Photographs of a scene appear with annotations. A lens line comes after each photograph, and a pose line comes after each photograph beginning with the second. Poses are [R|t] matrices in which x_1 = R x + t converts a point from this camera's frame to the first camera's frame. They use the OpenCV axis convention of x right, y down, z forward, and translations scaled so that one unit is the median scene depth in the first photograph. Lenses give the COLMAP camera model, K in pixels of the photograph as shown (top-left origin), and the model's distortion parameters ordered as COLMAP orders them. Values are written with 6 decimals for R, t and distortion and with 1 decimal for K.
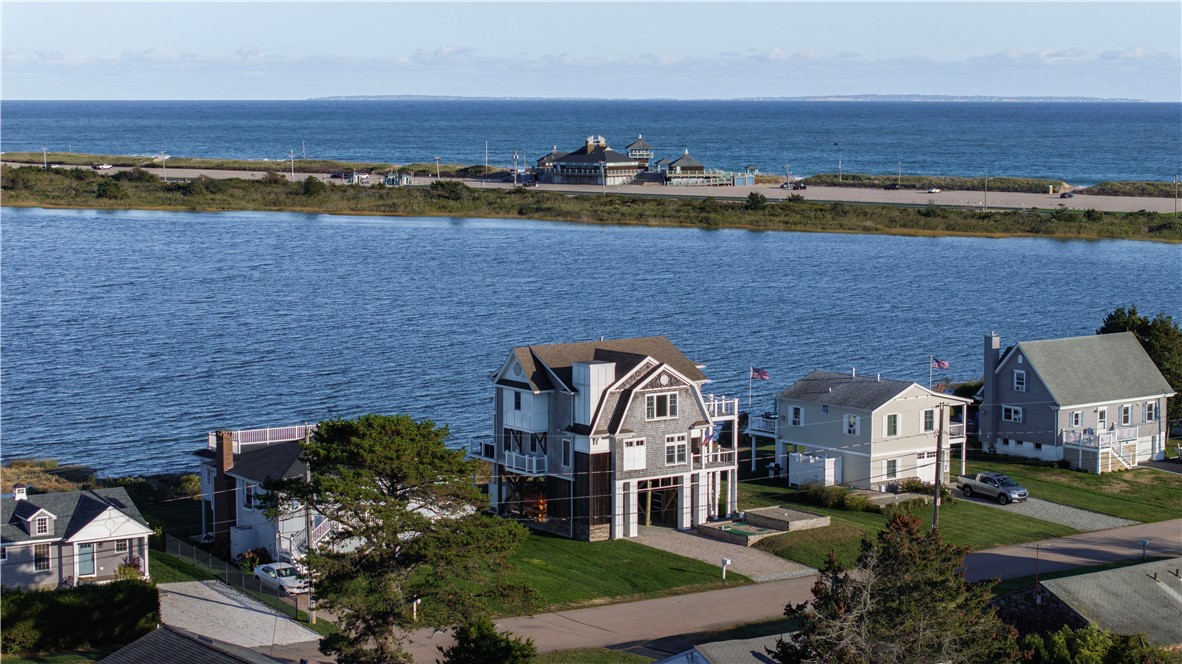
lens RADIAL K [[2409.6, 0, 590.3], [0, 2409.6, 332.6], [0, 0, 1]] dist [-0.113054, 0.000000]
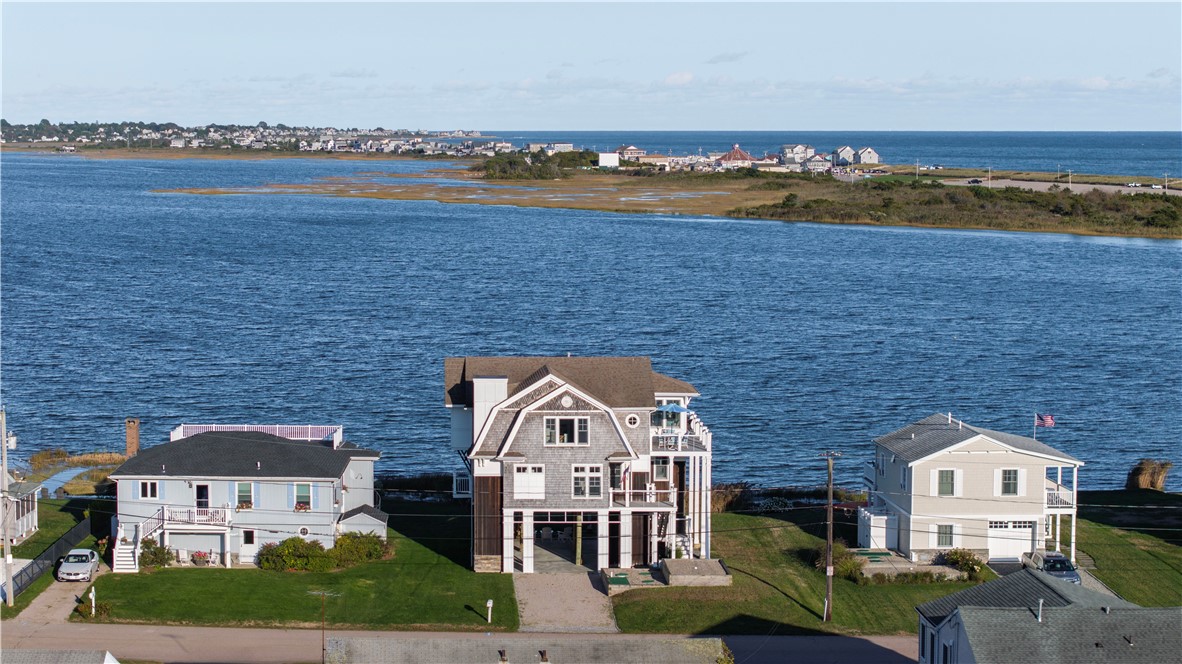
lens RADIAL K [[2409.6, 0, 590.7], [0, 2409.6, 332.0], [0, 0, 1]] dist [-0.113054, 0.000000]
pose [[0.770824, 0.044456, -0.635494, 0.604441], [-0.056045, 0.998426, 0.001865, -0.008442], [0.634577, 0.034179, 0.772103, 0.313571]]
